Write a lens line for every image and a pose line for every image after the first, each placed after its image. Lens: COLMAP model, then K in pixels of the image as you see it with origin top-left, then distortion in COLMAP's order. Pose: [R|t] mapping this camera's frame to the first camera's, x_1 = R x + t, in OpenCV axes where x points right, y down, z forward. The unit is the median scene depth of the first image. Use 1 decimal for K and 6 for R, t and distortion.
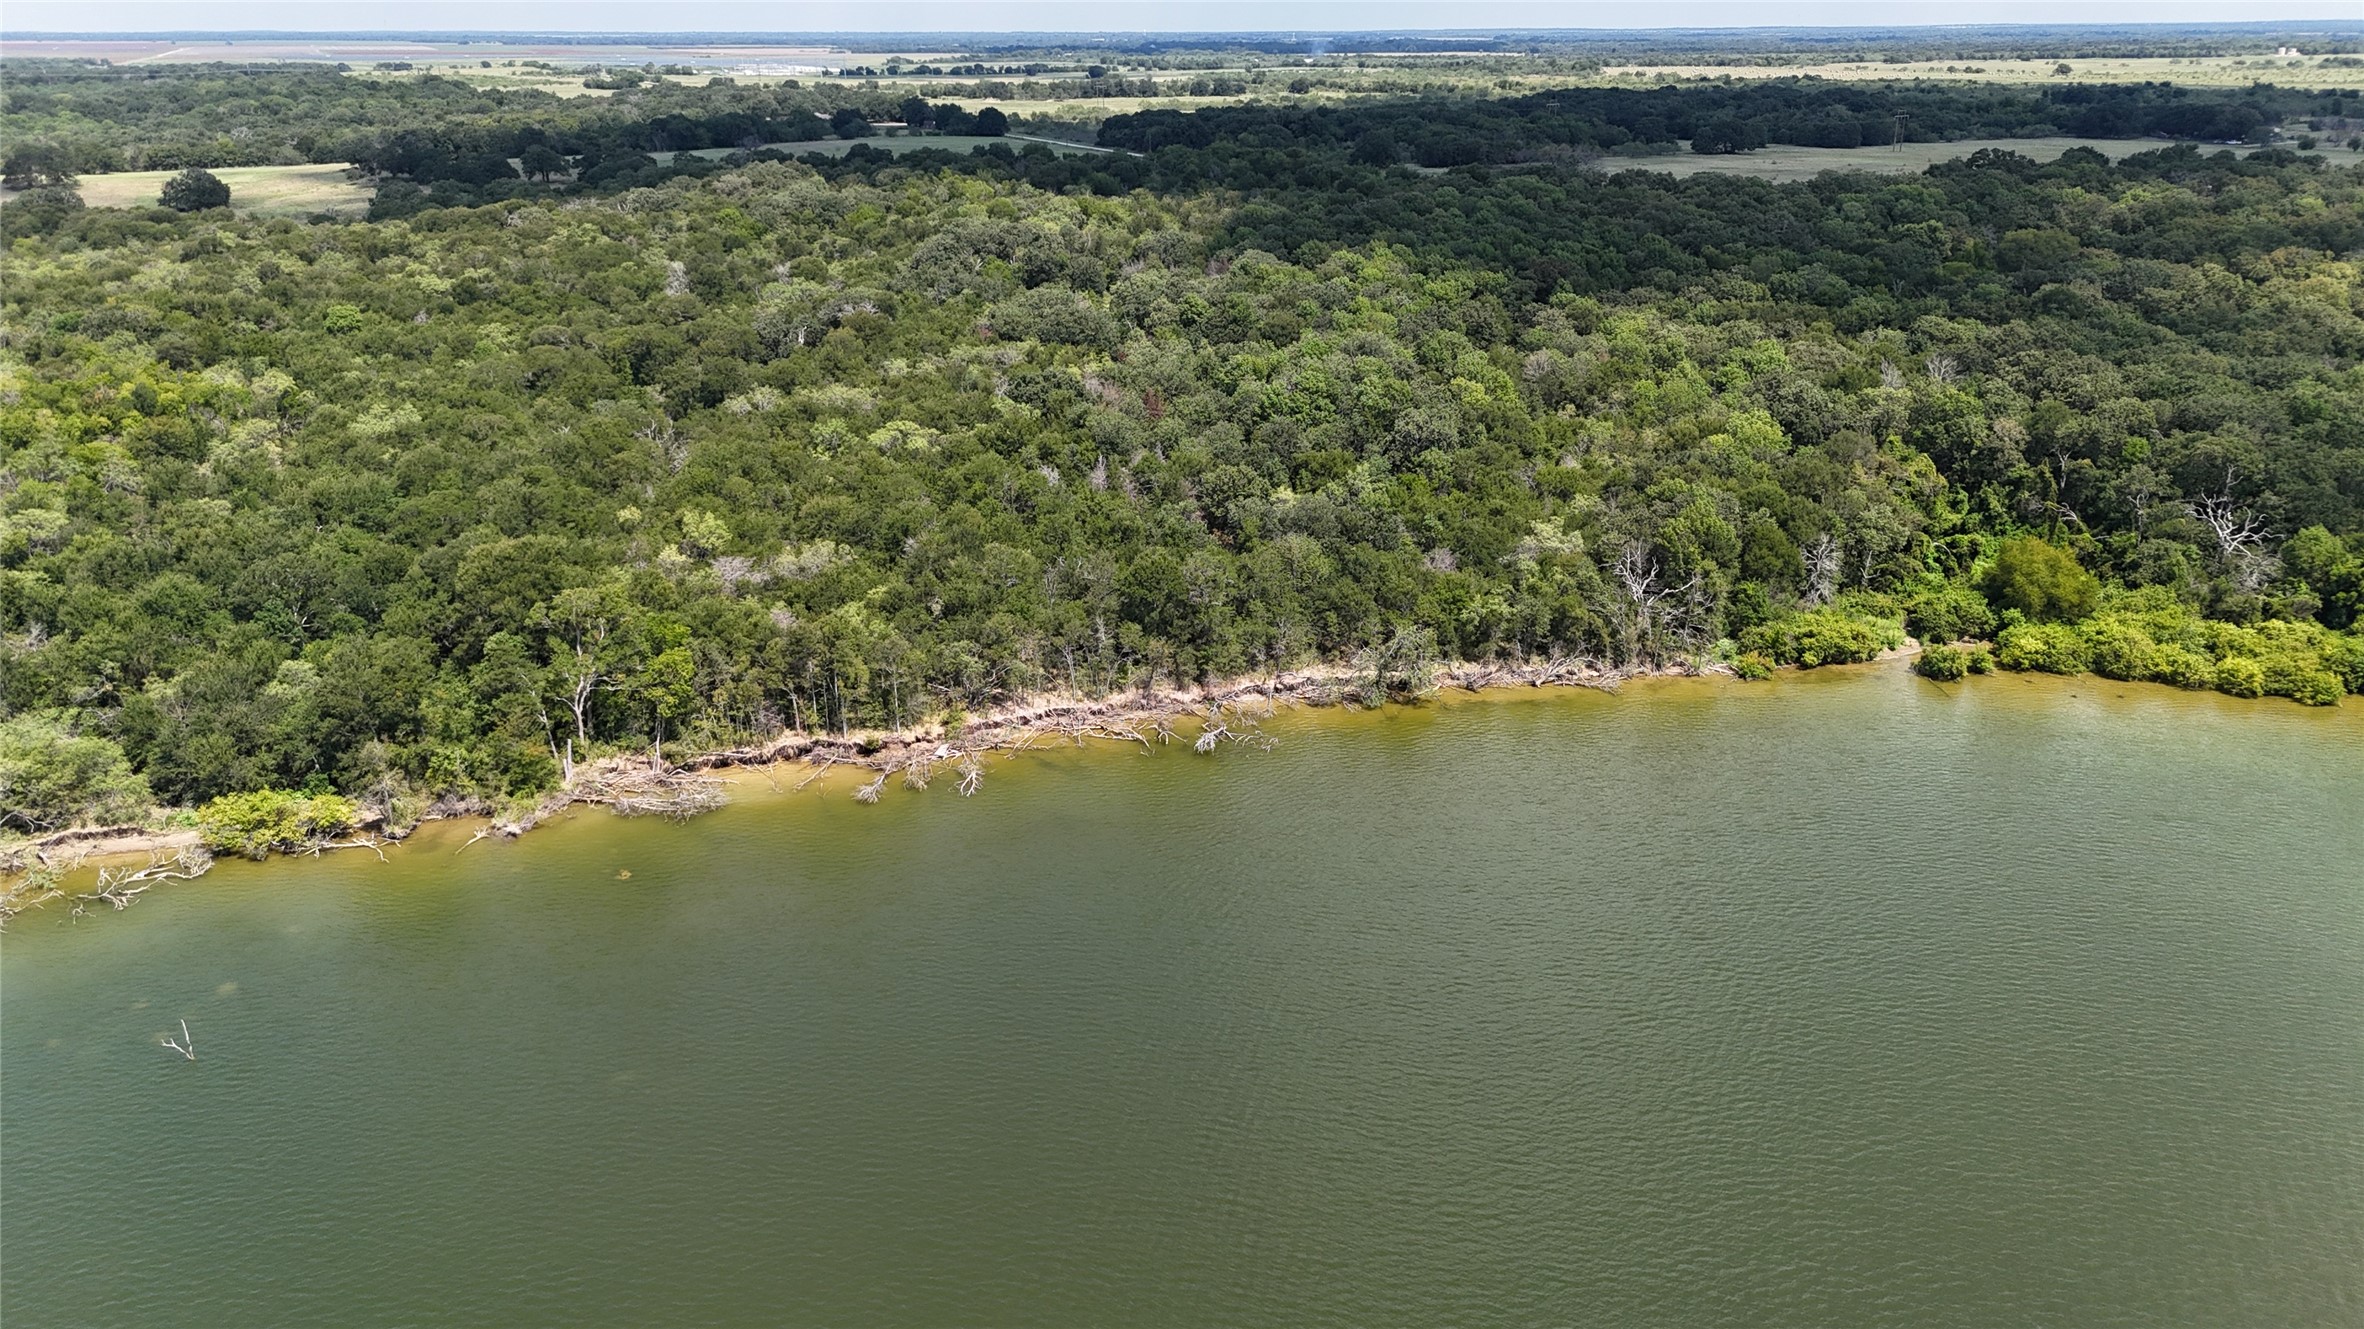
lens RADIAL K [[1745.8, 0, 1183.7], [0, 1745.8, 661.1], [0, 0, 1]] dist [0.080514, -0.082384]
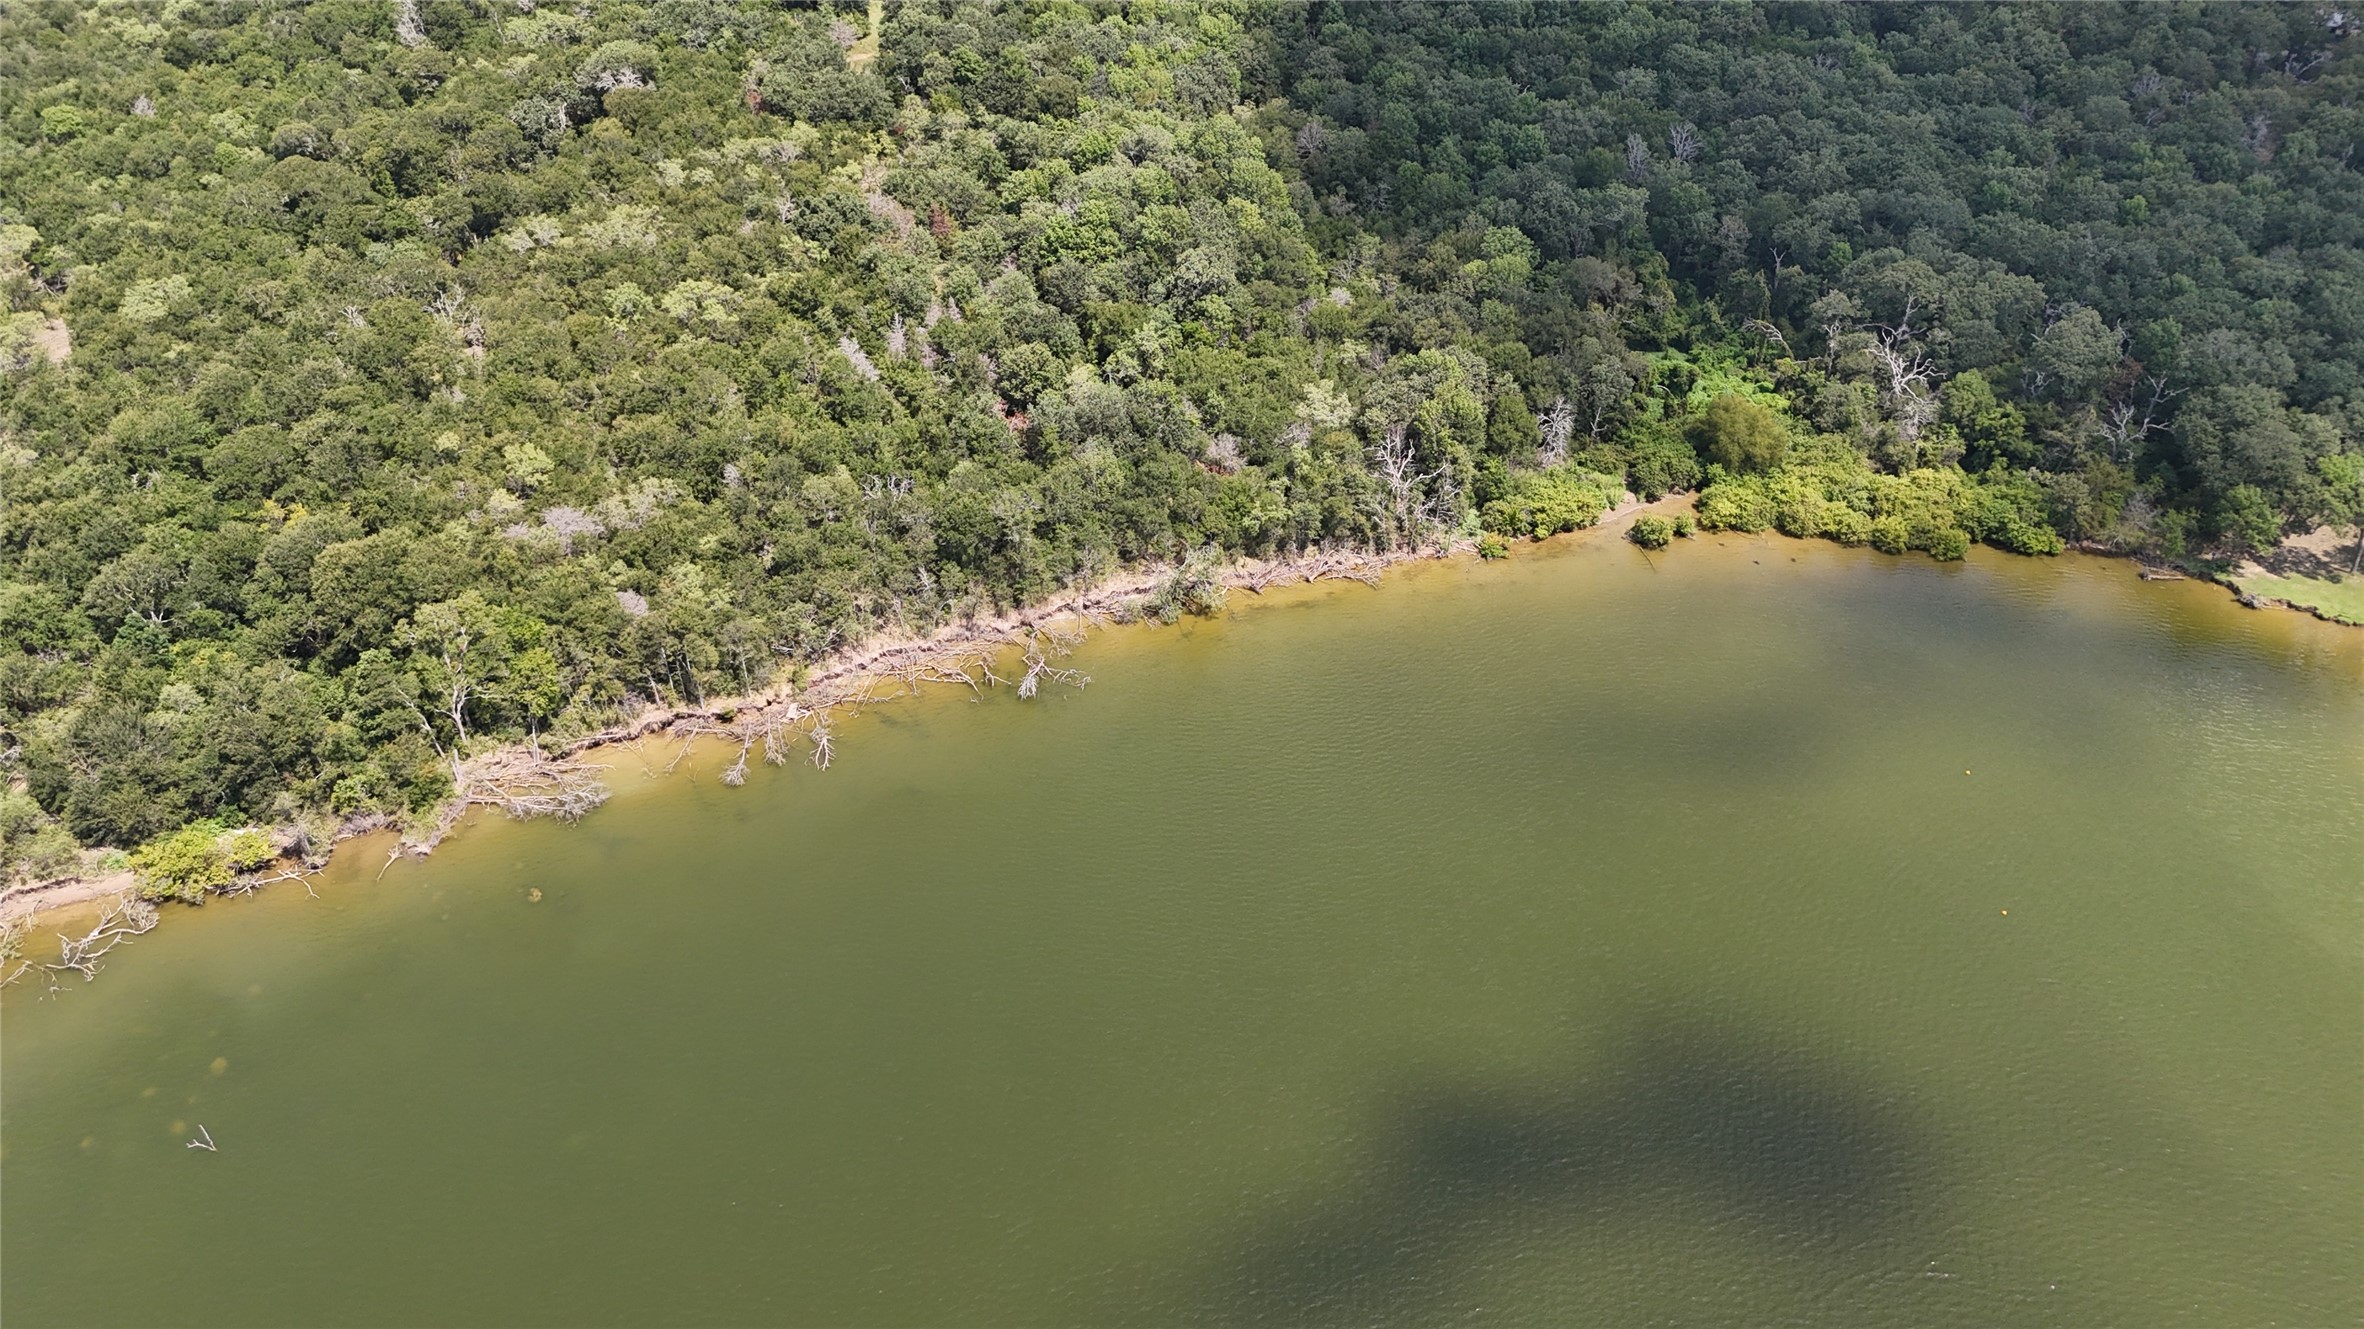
lens RADIAL K [[1742.2, 0, 1181.1], [0, 1742.2, 667.8], [0, 0, 1]] dist [0.076326, -0.076363]
pose [[0.991984, -0.077130, 0.100091, 0.000025], [0.044977, 0.955745, 0.290737, -0.224872], [-0.118086, -0.283904, 0.951554, -0.073426]]
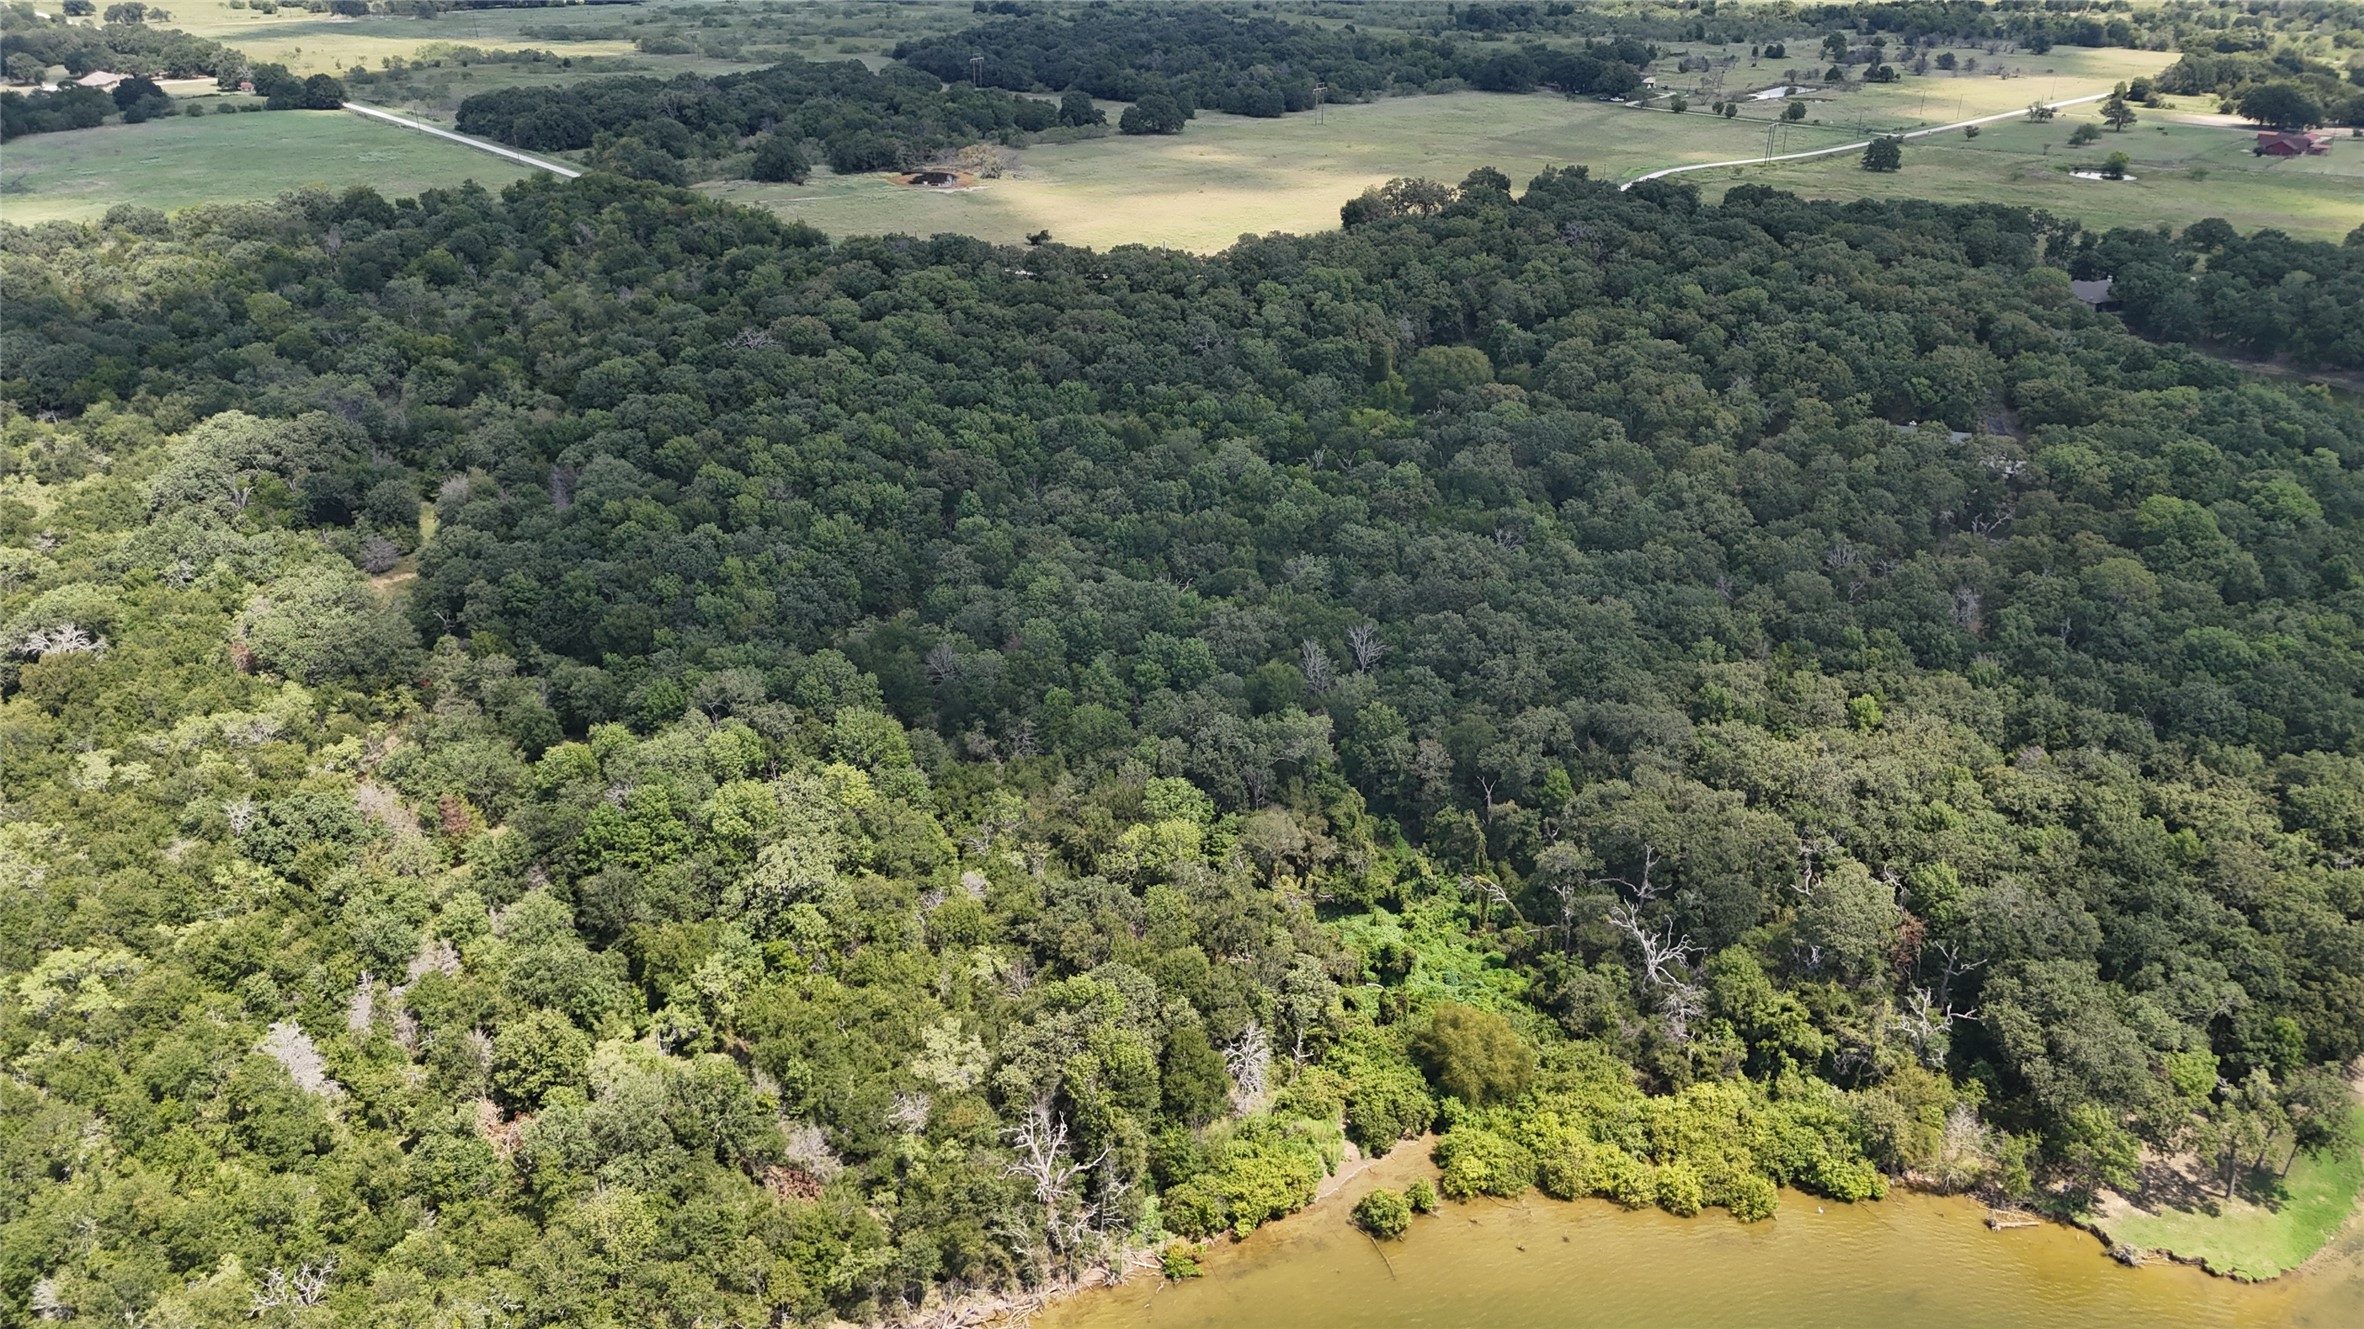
lens RADIAL K [[1745.1, 0, 1179.0], [0, 1745.1, 664.3], [0, 0, 1]] dist [0.065878, -0.054694]
pose [[0.958071, -0.116442, 0.261803, 0.114648], [0.092518, 0.990477, 0.101964, -0.316038], [-0.271183, -0.073467, 0.959720, 0.176702]]
